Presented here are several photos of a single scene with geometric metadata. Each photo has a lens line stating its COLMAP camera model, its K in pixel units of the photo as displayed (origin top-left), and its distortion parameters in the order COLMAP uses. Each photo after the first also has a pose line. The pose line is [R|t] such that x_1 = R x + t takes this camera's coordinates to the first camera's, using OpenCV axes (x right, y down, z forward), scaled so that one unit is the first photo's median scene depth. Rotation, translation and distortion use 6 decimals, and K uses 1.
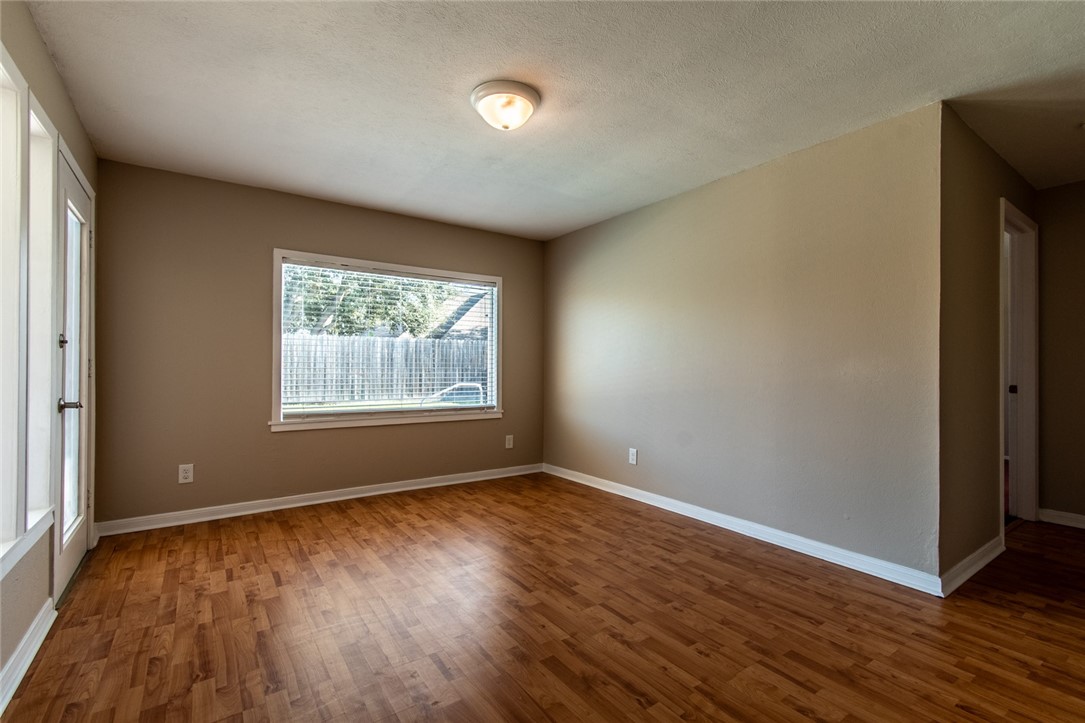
lens RADIAL K [[483.1, 0, 538.1], [0, 483.1, 355.2], [0, 0, 1]] dist [0.002053, 0.000335]
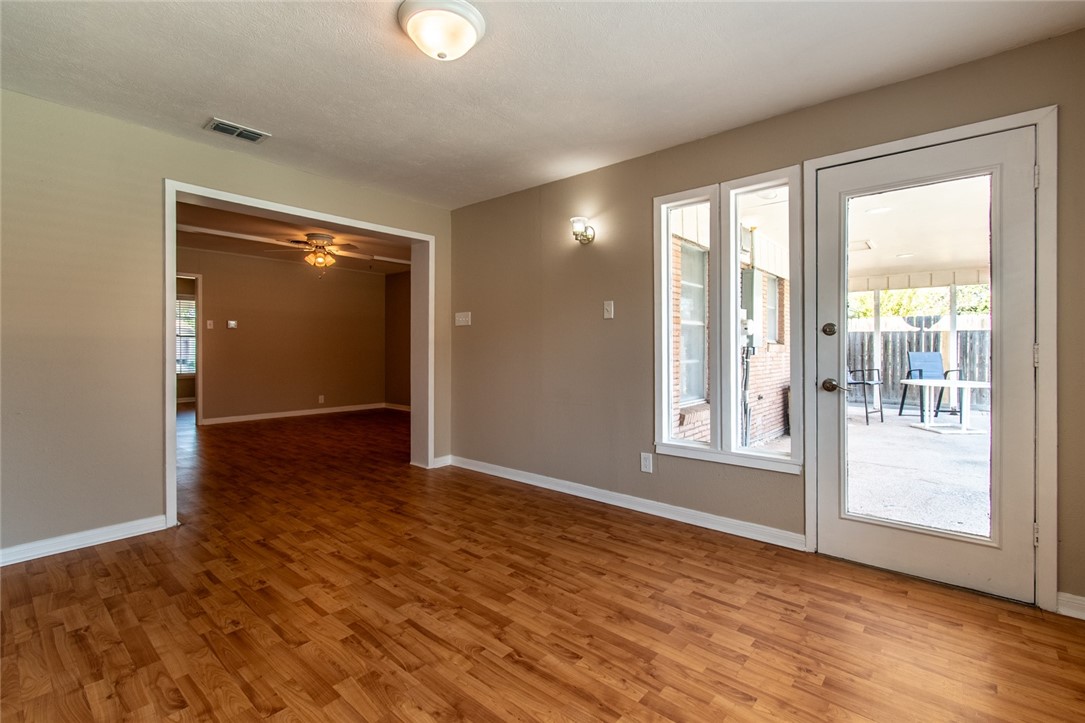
lens RADIAL K [[483.1, 0, 538.1], [0, 483.1, 355.2], [0, 0, 1]] dist [0.002053, 0.000335]
pose [[-0.969334, -0.002671, -0.245732, -0.029275], [-0.000280, 0.999952, -0.009764, 0.045145], [0.245746, -0.009396, -0.969289, 2.013554]]
